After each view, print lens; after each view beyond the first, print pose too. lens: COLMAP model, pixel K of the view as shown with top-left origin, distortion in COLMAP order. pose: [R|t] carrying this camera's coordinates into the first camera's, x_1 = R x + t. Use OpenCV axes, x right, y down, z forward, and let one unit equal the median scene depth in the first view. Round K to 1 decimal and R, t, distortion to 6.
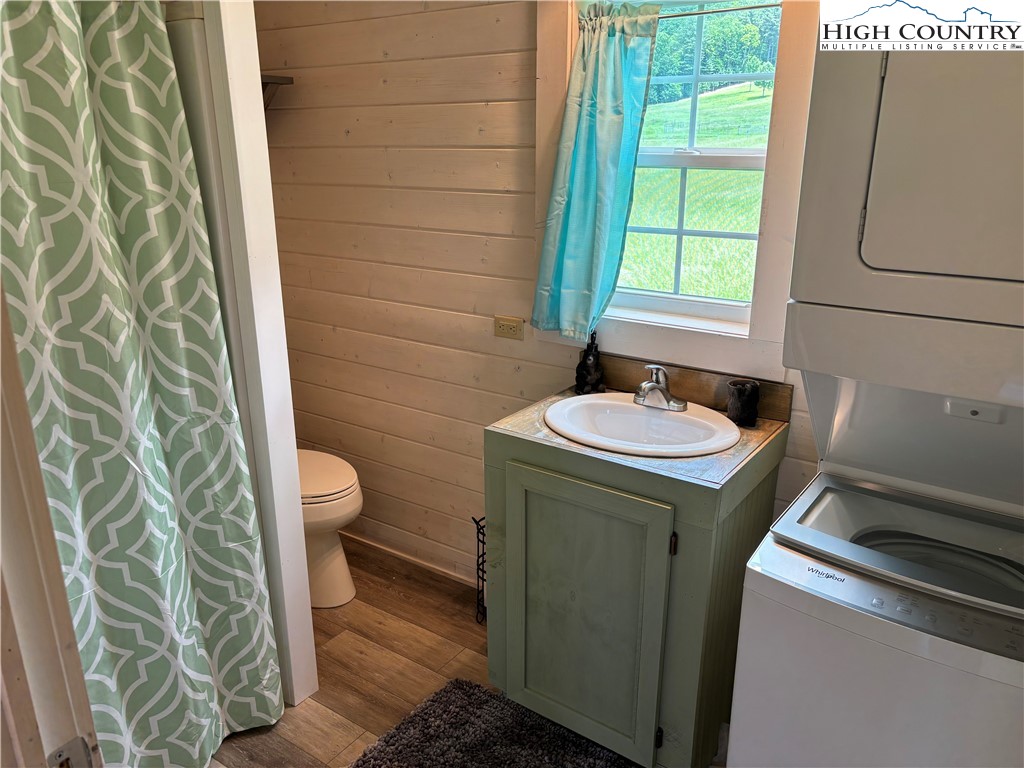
lens RADIAL K [[775.0, 0, 512.0], [0, 775.0, 386.4], [0, 0, 1]] dist [0.027722, -0.001349]
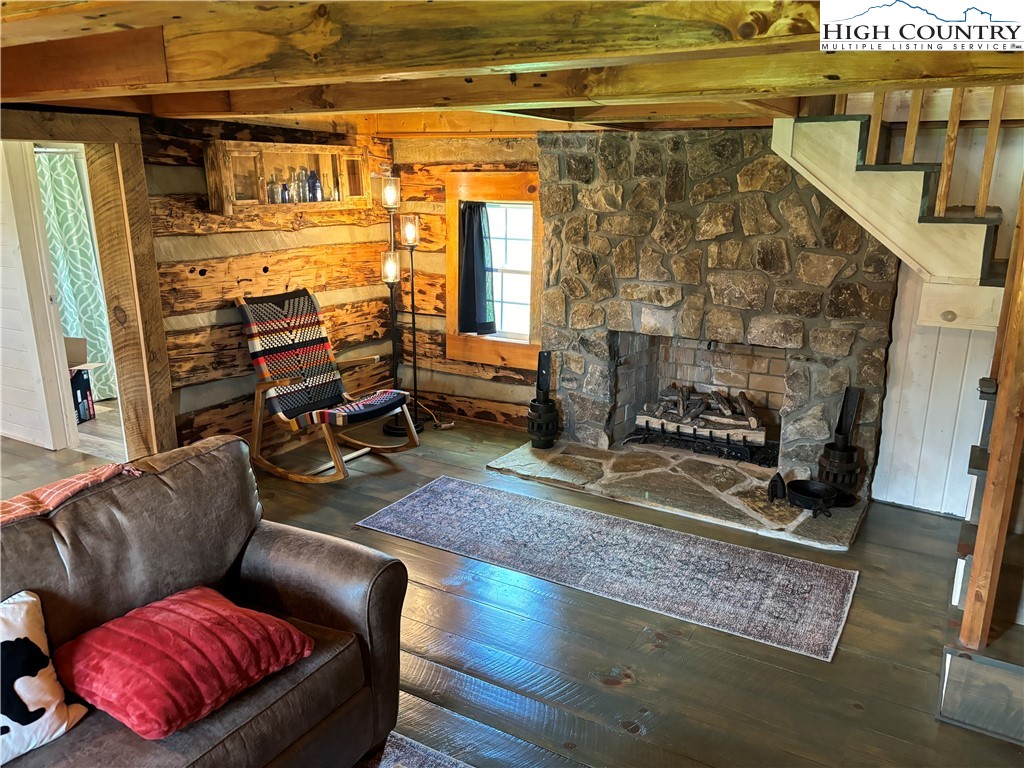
lens RADIAL K [[775.0, 0, 513.2], [0, 775.0, 383.9], [0, 0, 1]] dist [0.027722, -0.001349]
pose [[0.996859, -0.021192, 0.076306, 1.095767], [0.025440, 0.998155, -0.055128, 0.689230], [-0.074997, 0.056896, 0.995559, -2.297770]]
